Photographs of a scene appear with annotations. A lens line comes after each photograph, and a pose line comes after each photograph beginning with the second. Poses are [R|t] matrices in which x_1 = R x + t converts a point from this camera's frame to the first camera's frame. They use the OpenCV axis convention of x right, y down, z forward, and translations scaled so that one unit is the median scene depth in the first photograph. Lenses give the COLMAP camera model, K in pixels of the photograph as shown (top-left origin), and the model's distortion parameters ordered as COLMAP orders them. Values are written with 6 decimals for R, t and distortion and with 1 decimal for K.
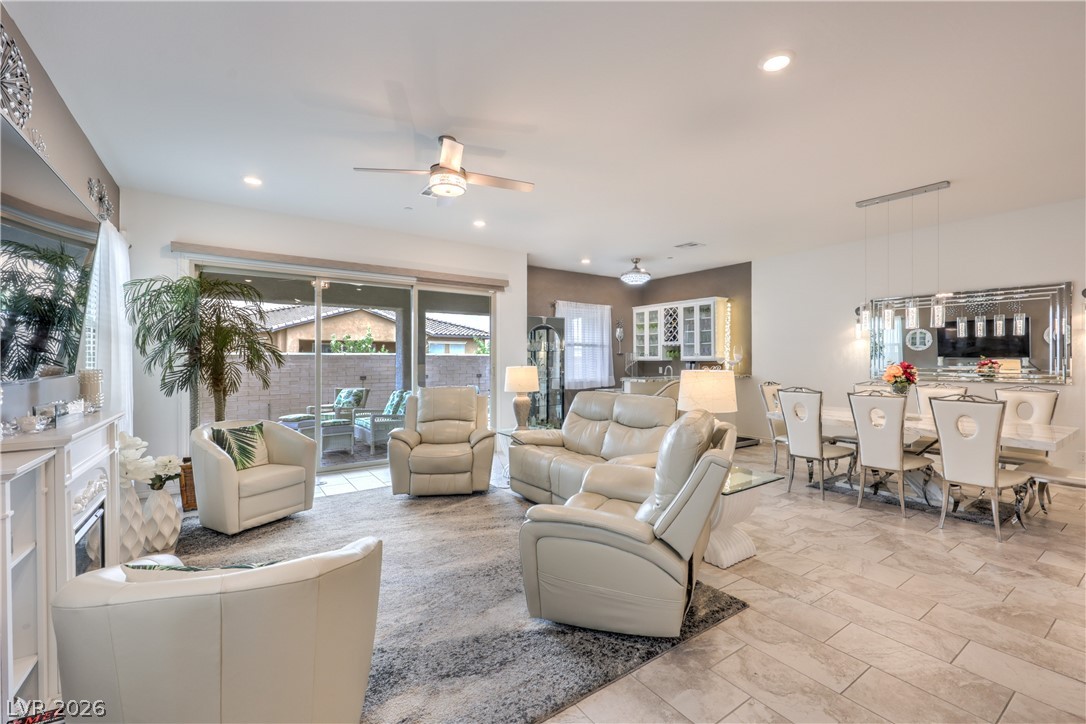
lens RADIAL K [[453.9, 0, 549.5], [0, 453.9, 372.4], [0, 0, 1]] dist [0.003823, 0.000244]
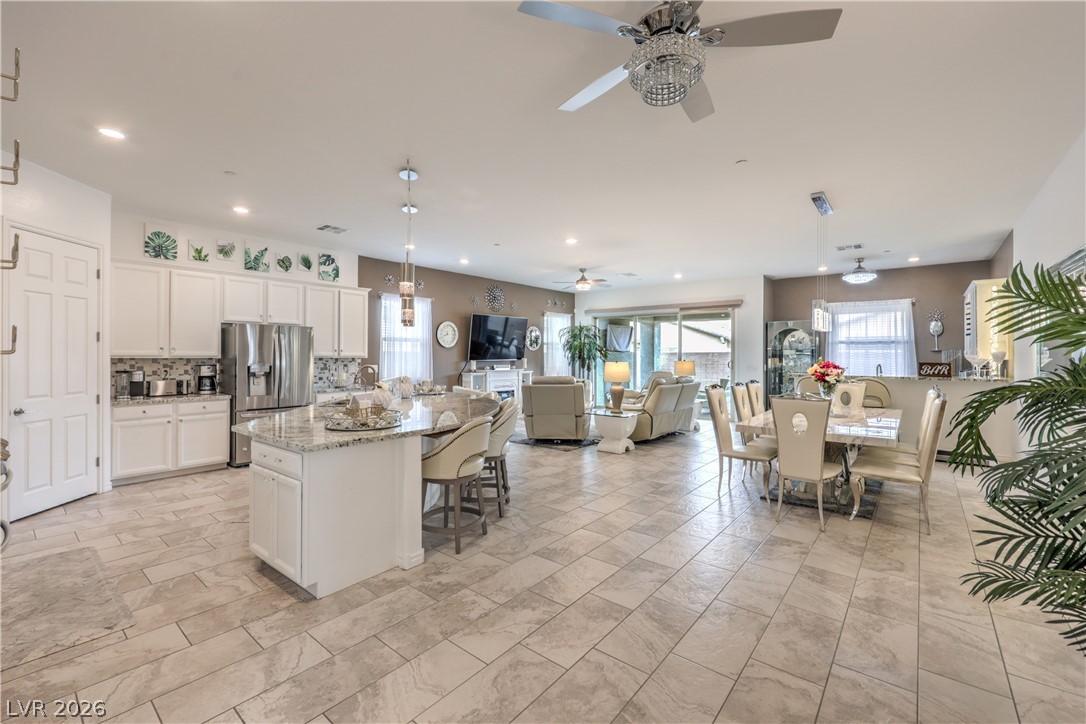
lens RADIAL K [[453.9, 0, 553.8], [0, 453.9, 360.3], [0, 0, 1]] dist [0.003823, 0.000244]
pose [[0.271627, 0.017836, -0.962237, 0.925528], [-0.029411, 0.999515, 0.010224, -0.011010], [0.961953, 0.025524, 0.272020, 0.062758]]
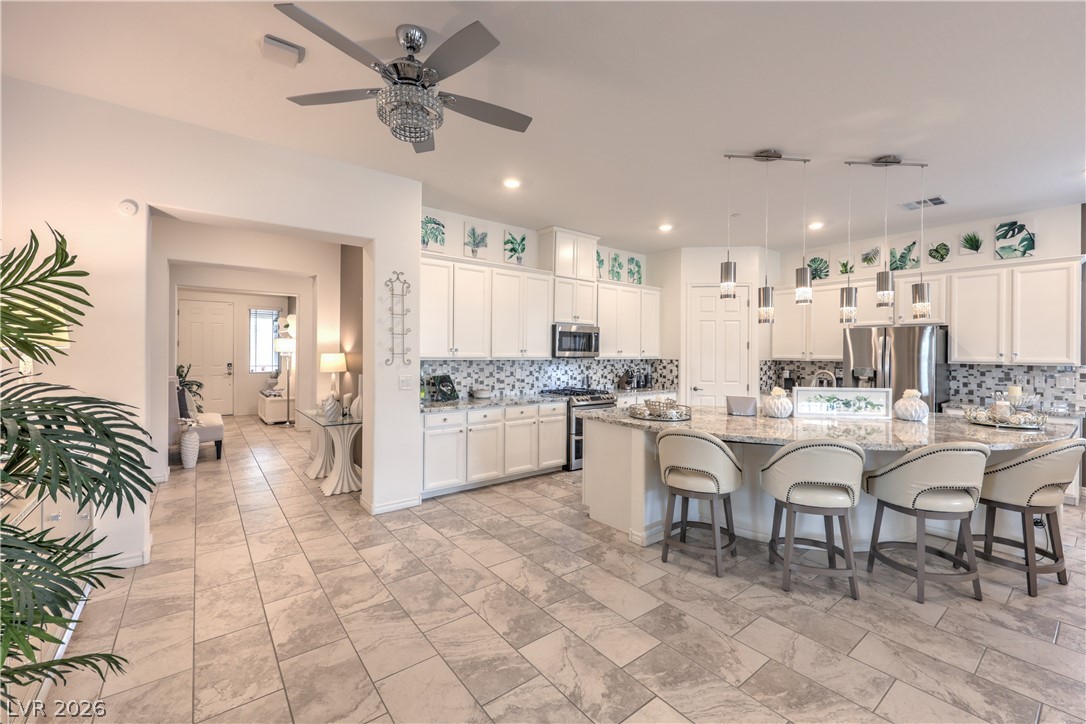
lens RADIAL K [[453.9, 0, 550.9], [0, 453.9, 346.6], [0, 0, 1]] dist [0.003823, 0.000244]
pose [[-0.998638, -0.005395, -0.051886, 0.630760], [-0.006072, 0.999898, 0.012899, -0.023522], [0.051812, 0.013197, -0.998570, 0.487650]]
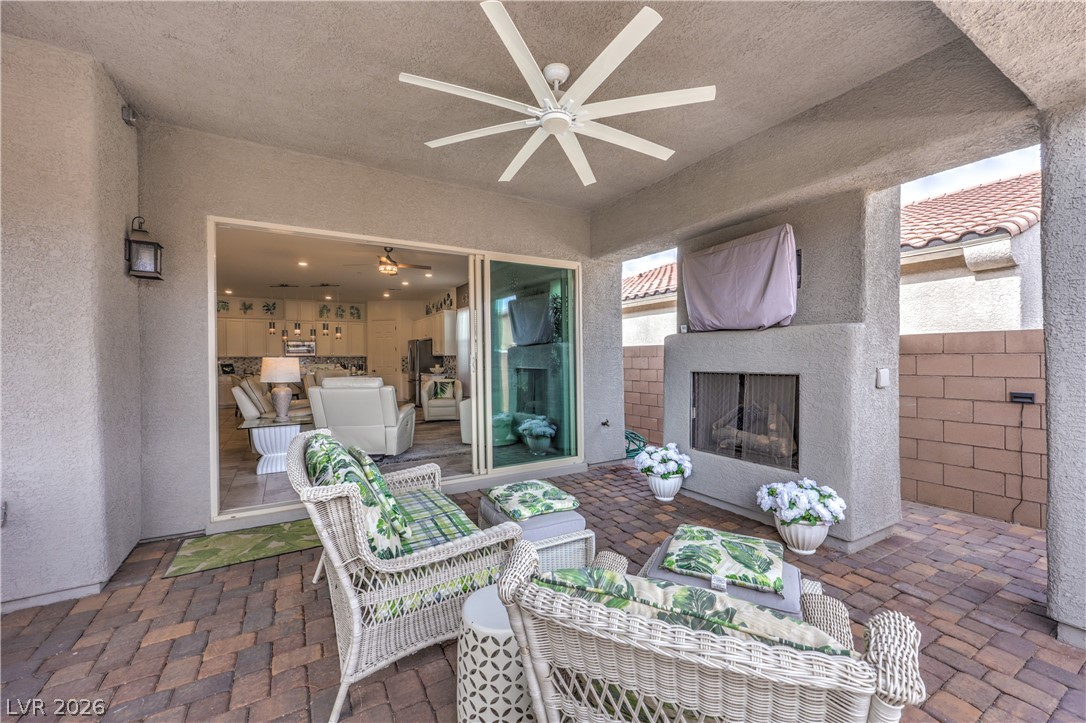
lens RADIAL K [[453.9, 0, 542.6], [0, 453.9, 359.6], [0, 0, 1]] dist [0.003823, 0.000244]
pose [[-0.994678, 0.009165, 0.102619, -0.499380], [0.011951, 0.999575, 0.026571, -0.017279], [-0.102332, 0.027656, -0.994366, 1.301377]]
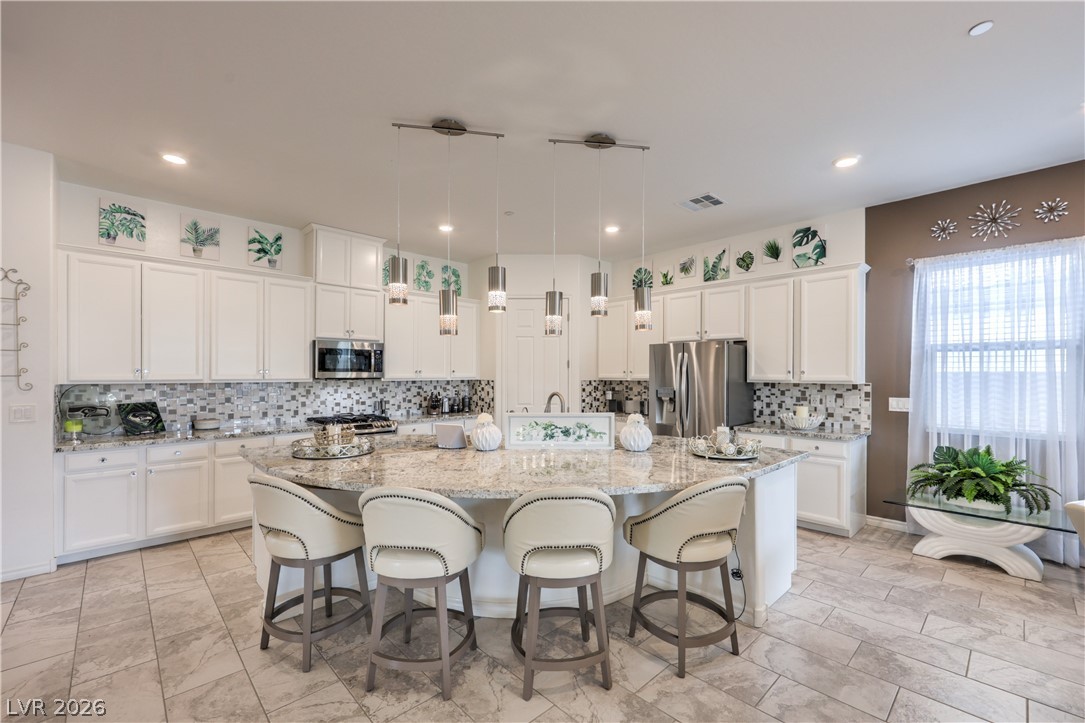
lens RADIAL K [[453.5, 0, 543.6], [0, 453.5, 371.8], [0, 0, 1]] dist [0.003823, 0.000244]
pose [[-0.990440, 0.001766, -0.137936, 0.367974], [-0.001106, 0.999784, 0.020743, -0.019811], [0.137943, 0.020697, -0.990224, 0.416690]]
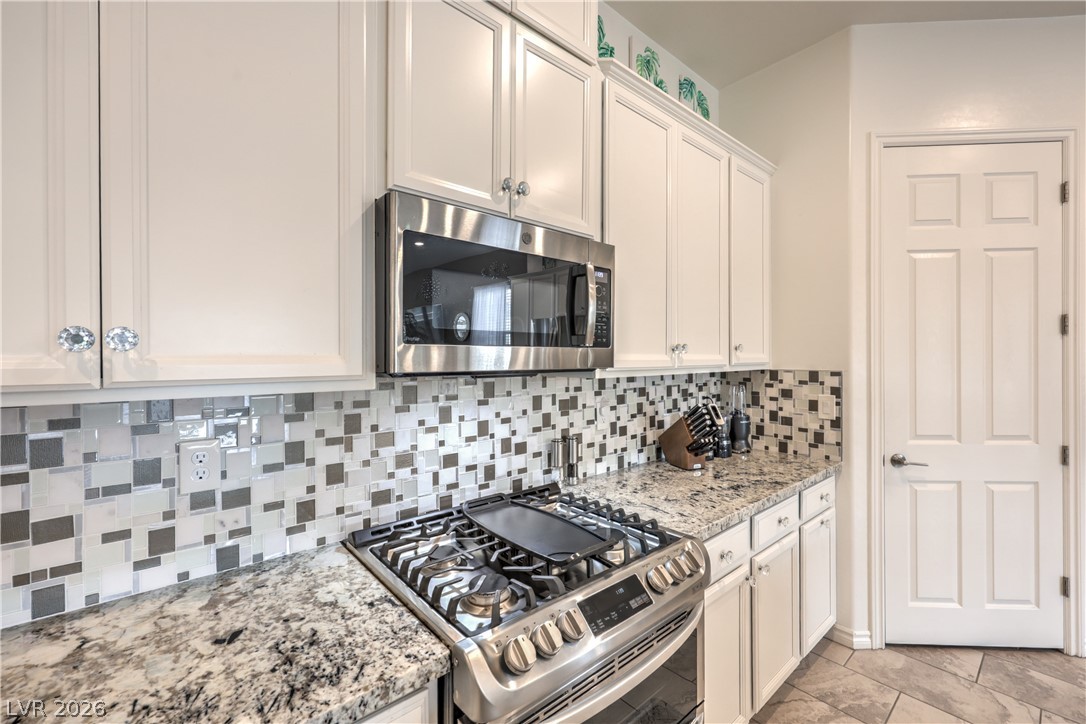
lens RADIAL K [[453.9, 0, 548.8], [0, 453.9, 361.9], [0, 0, 1]] dist [0.003823, 0.000244]
pose [[-0.995235, 0.008538, -0.097131, 0.553487], [0.005193, 0.999386, 0.034639, -0.006037], [0.097367, 0.033970, -0.994669, -0.093081]]
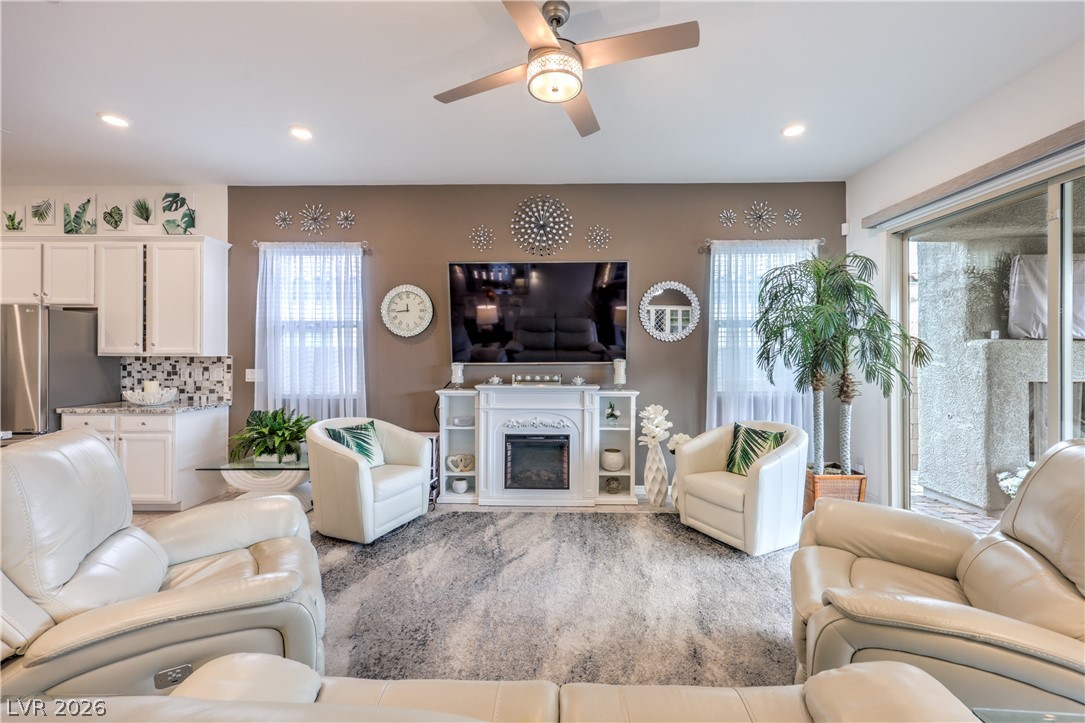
lens RADIAL K [[453.5, 0, 545.4], [0, 453.5, 352.9], [0, 0, 1]] dist [0.003823, 0.000244]
pose [[-0.594848, 0.001809, -0.803836, 0.128633], [-0.019304, 0.999677, 0.016534, -0.015773], [0.803606, 0.025352, -0.594621, 0.582372]]
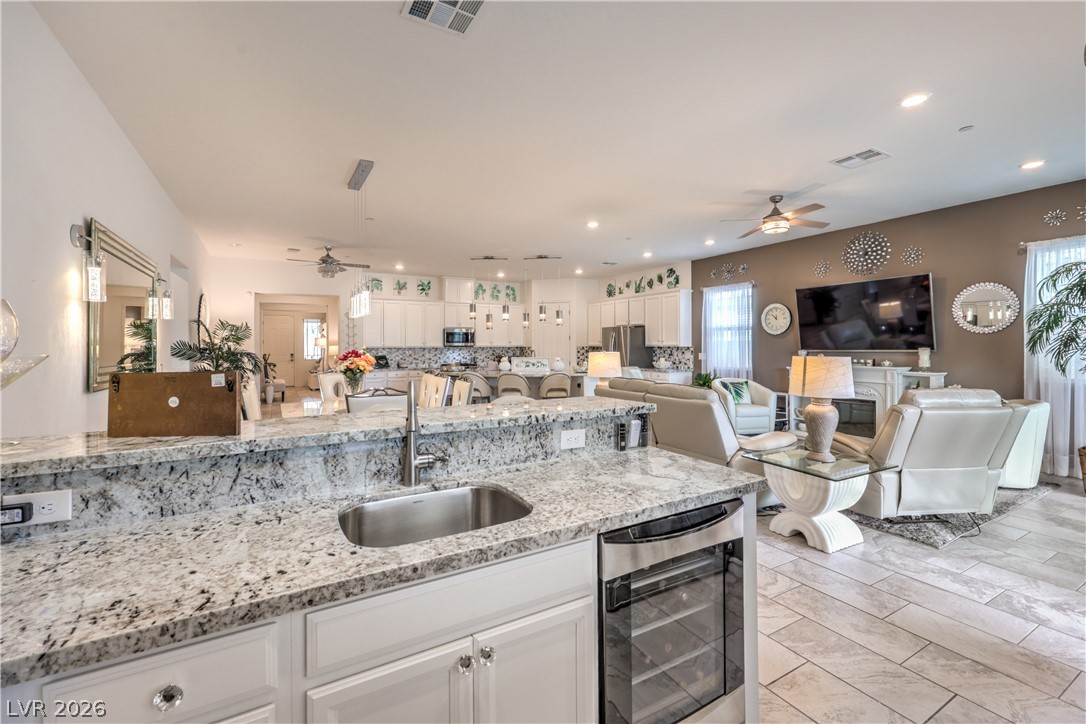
lens RADIAL K [[453.9, 0, 545.1], [0, 453.9, 346.6], [0, 0, 1]] dist [0.003823, 0.000244]
pose [[-0.995254, 0.009402, 0.096853, 0.161291], [0.012193, 0.999526, 0.028266, -0.030577], [-0.096542, 0.029313, -0.994897, 1.081933]]
